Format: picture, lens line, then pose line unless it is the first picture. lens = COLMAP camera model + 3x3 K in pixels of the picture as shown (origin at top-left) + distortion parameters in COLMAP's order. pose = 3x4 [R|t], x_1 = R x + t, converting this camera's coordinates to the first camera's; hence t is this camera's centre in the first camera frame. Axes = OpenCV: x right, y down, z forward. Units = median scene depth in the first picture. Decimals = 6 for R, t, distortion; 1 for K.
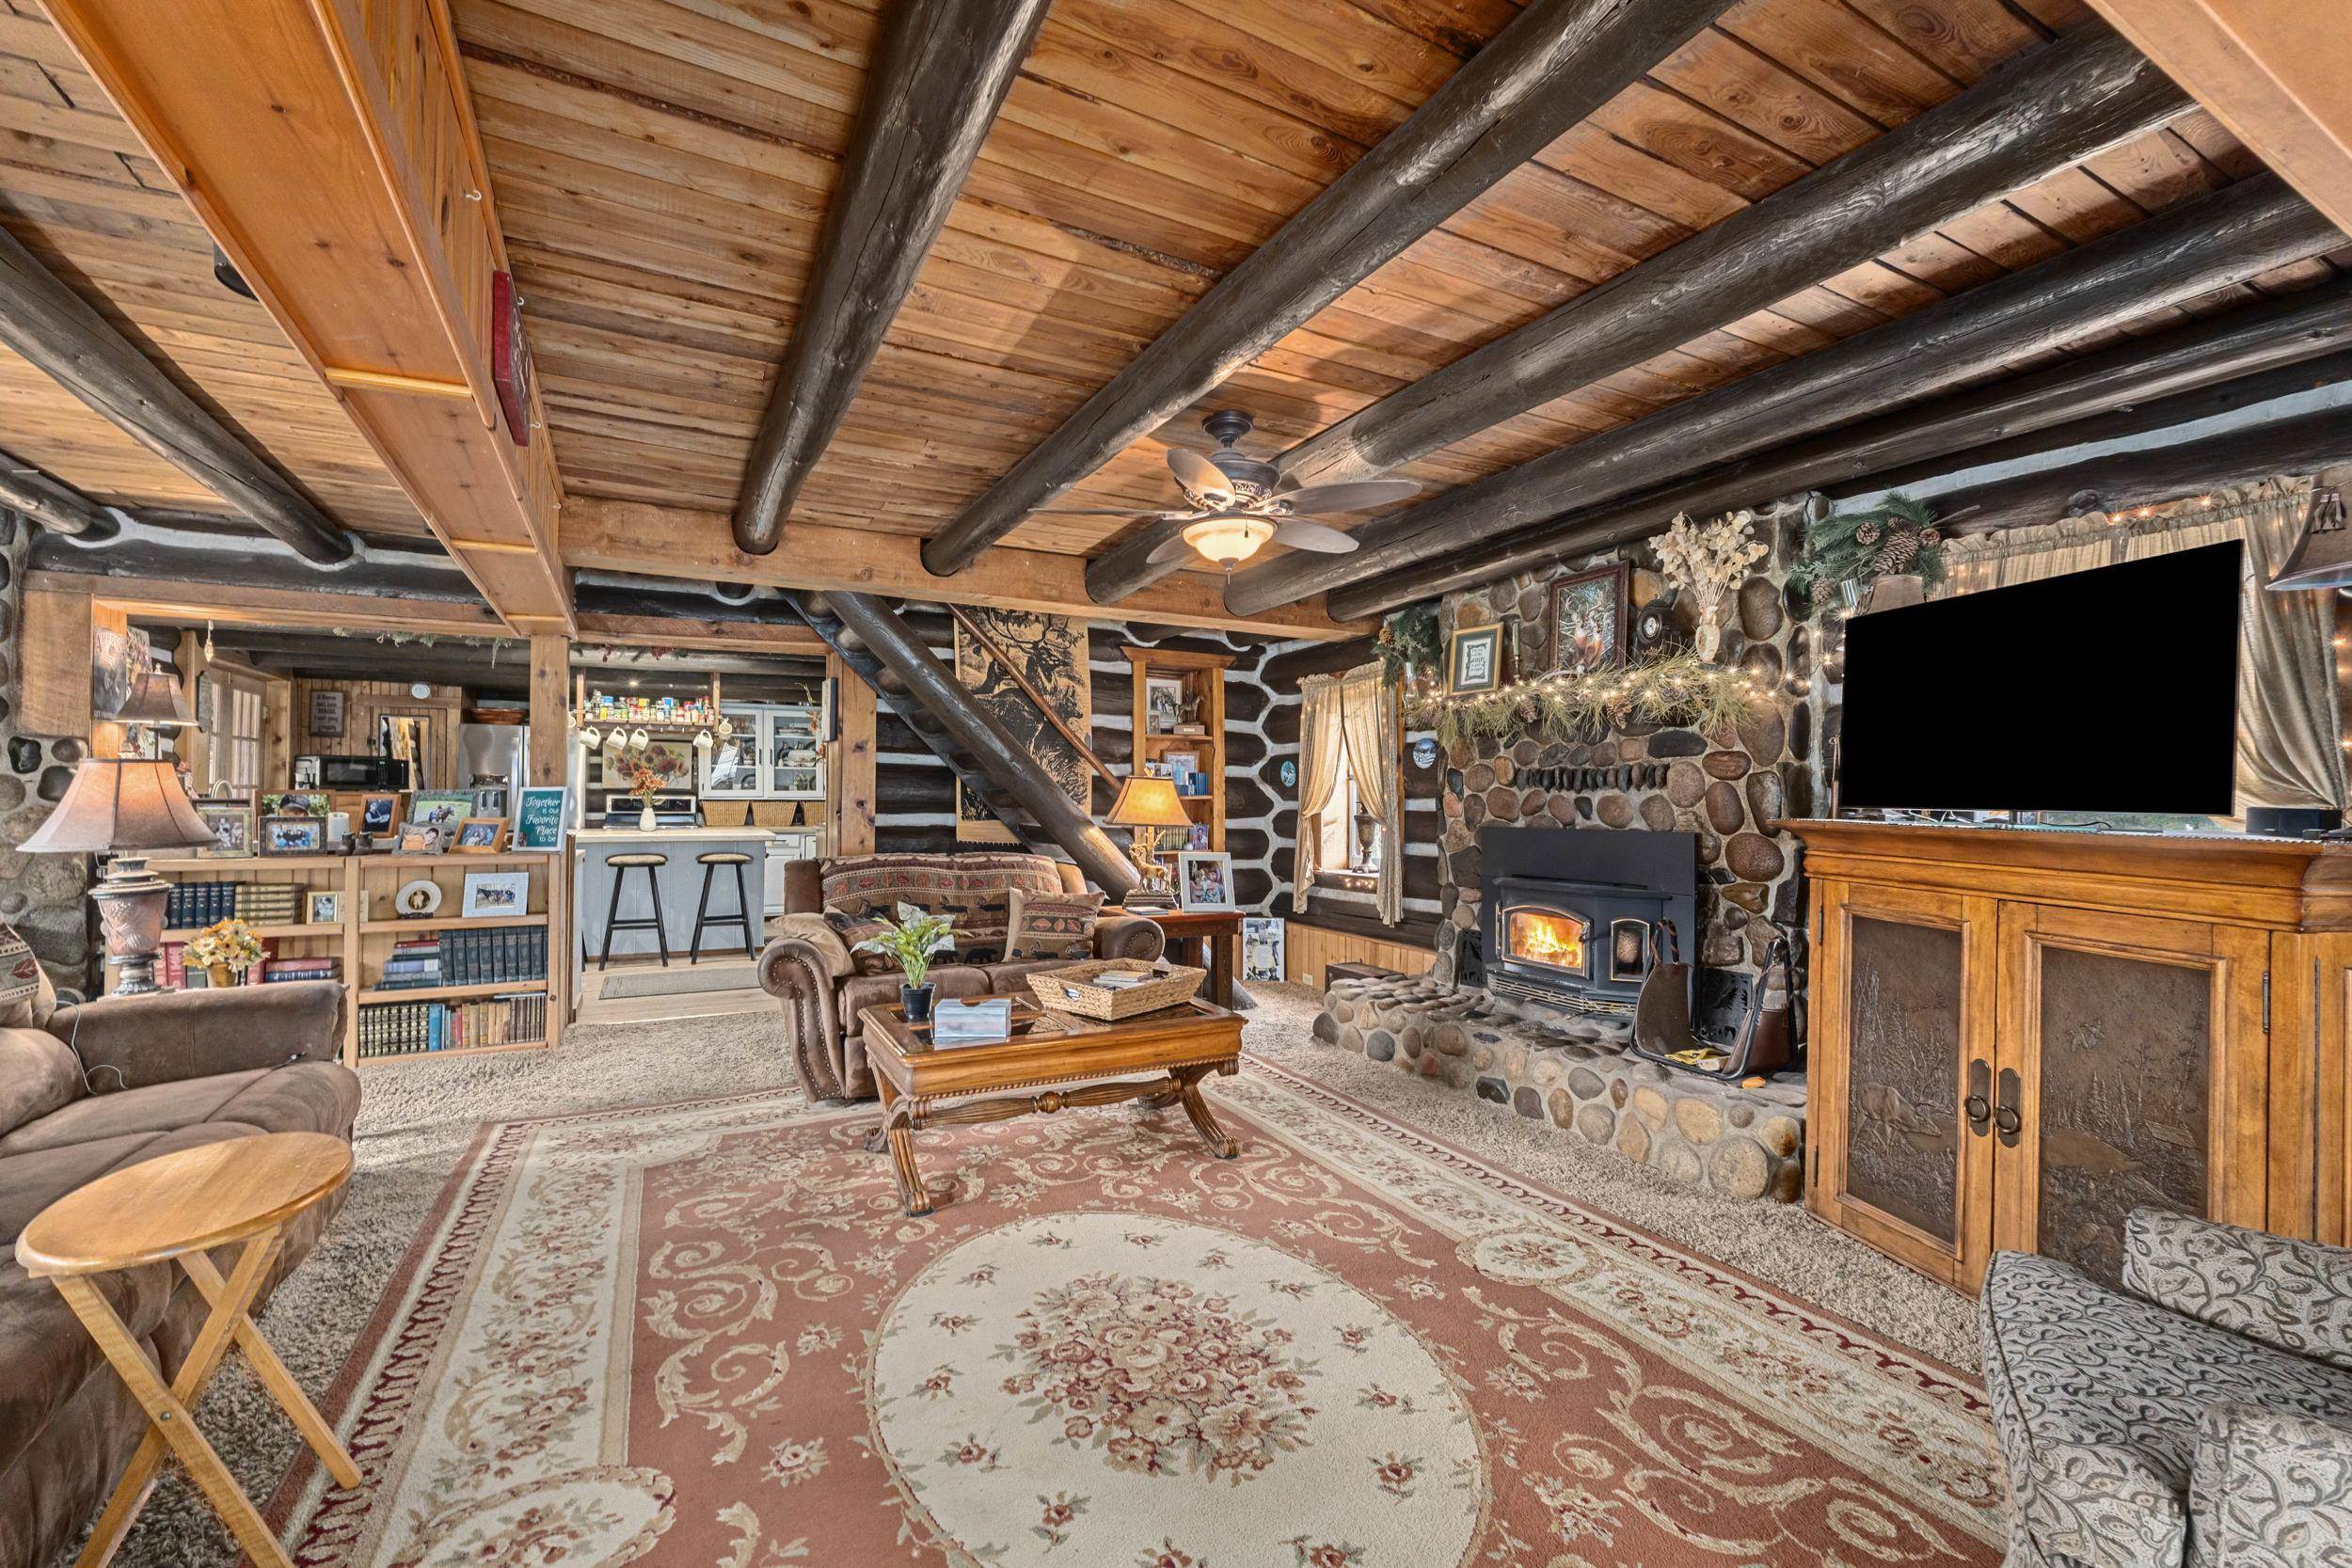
lens RADIAL K [[983.2, 0, 1157.3], [0, 983.2, 785.2], [0, 0, 1]] dist [-0.003218, -0.000556]
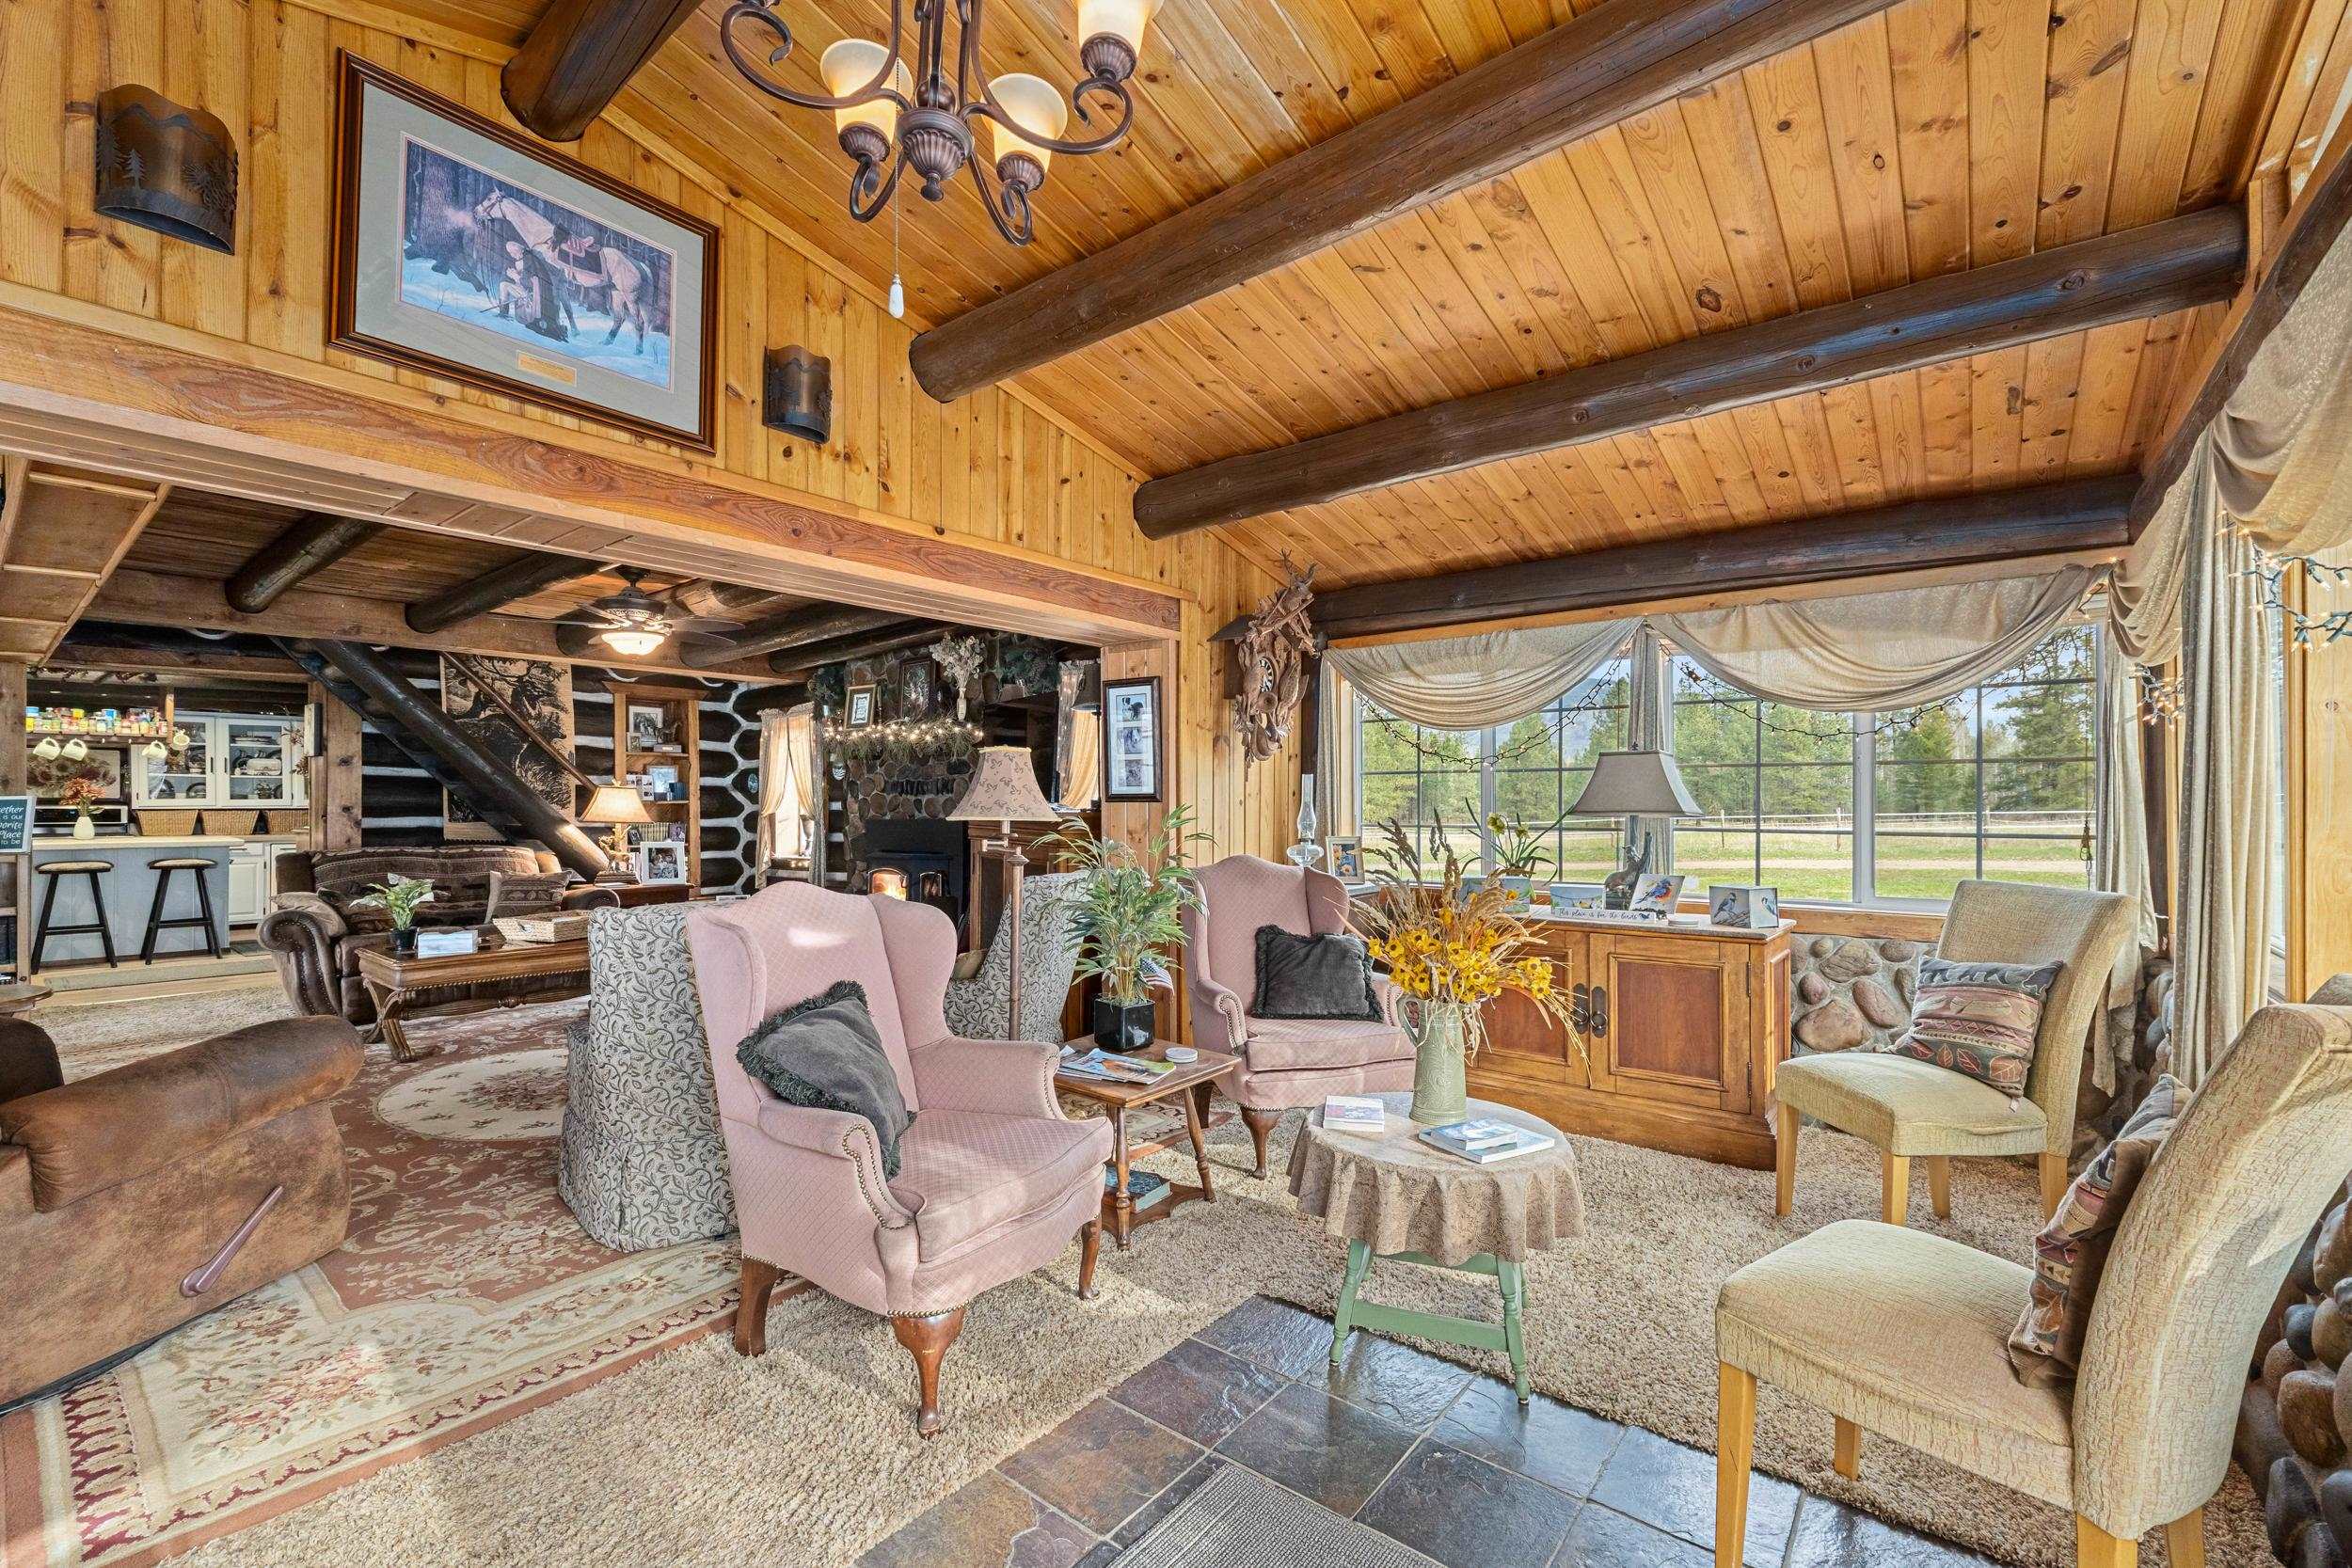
lens RADIAL K [[990.2, 0, 1168.6], [0, 990.2, 799.7], [0, 0, 1]] dist [-0.009113, -0.000222]
pose [[0.913576, -0.006514, 0.406615, 0.124993], [0.003269, 0.999957, 0.008674, 0.000444], [-0.406654, -0.006595, 0.913558, -0.499877]]
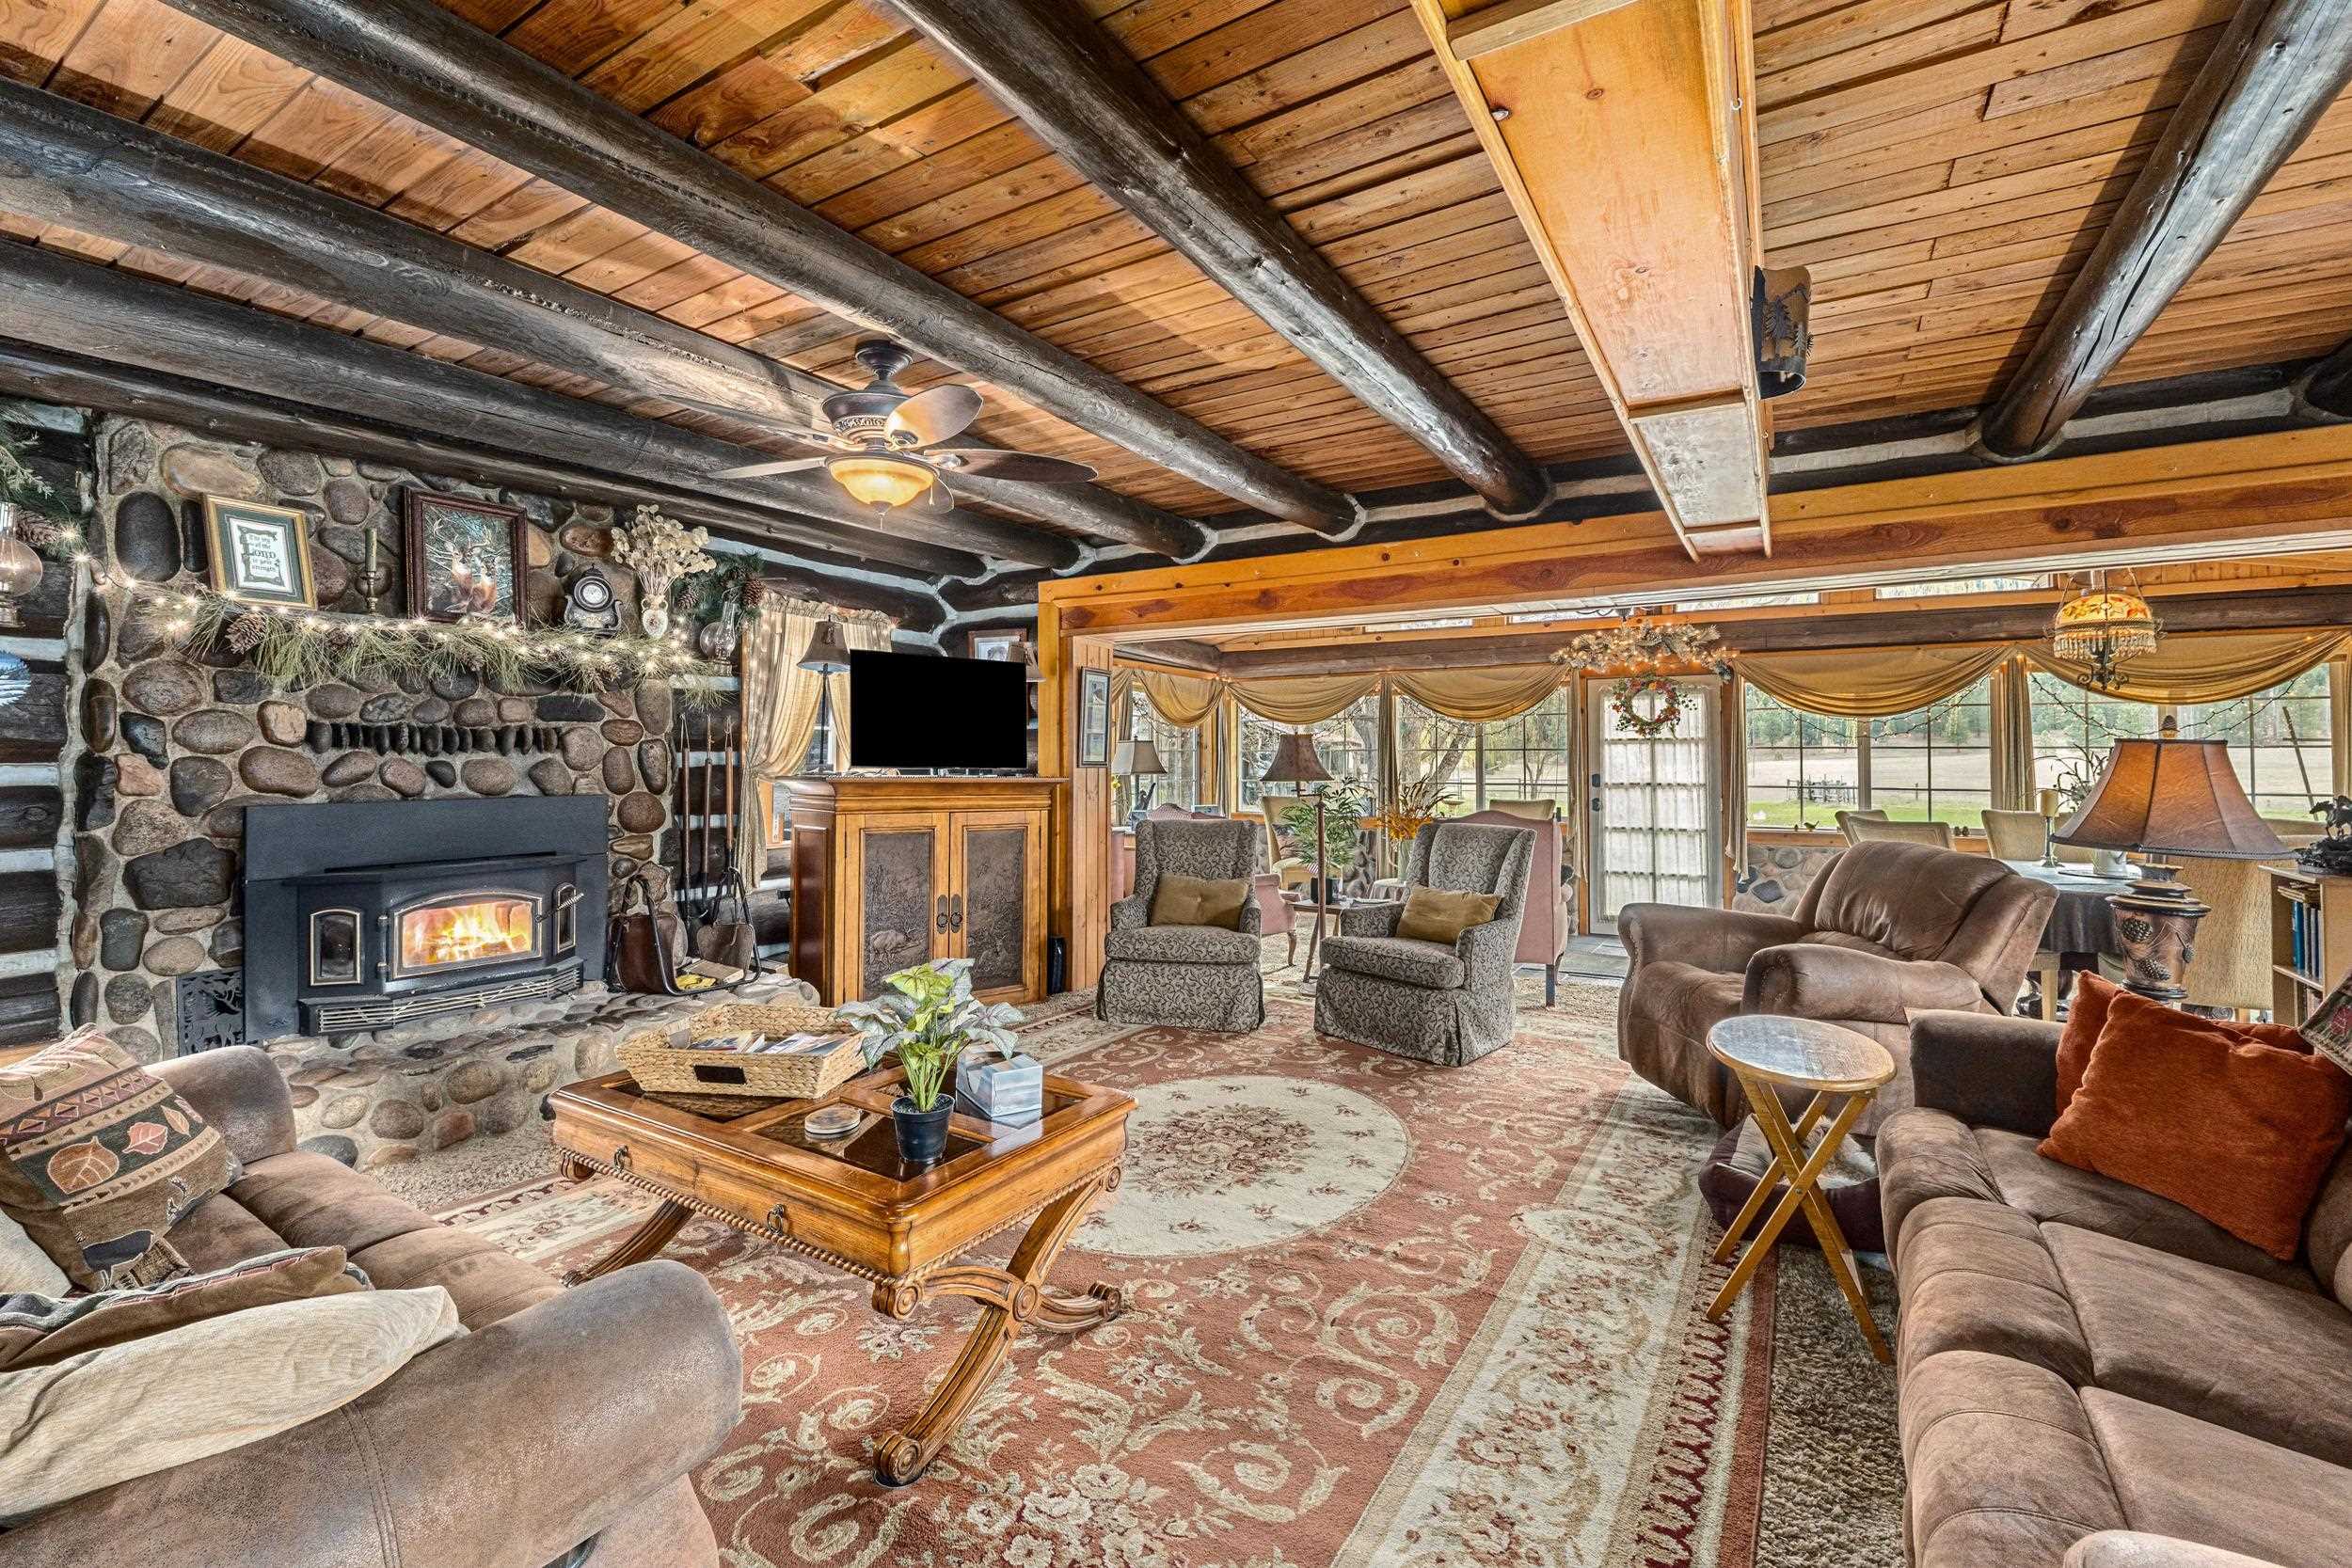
lens RADIAL K [[998.4, 0, 1180.5], [0, 998.4, 745.7], [0, 0, 1]] dist [0.000042, -0.000035]
pose [[-0.511735, 0.006467, 0.859119, -0.504107], [-0.016415, 0.999716, -0.017304, 0.002564], [-0.858987, -0.022958, -0.511483, 0.722190]]
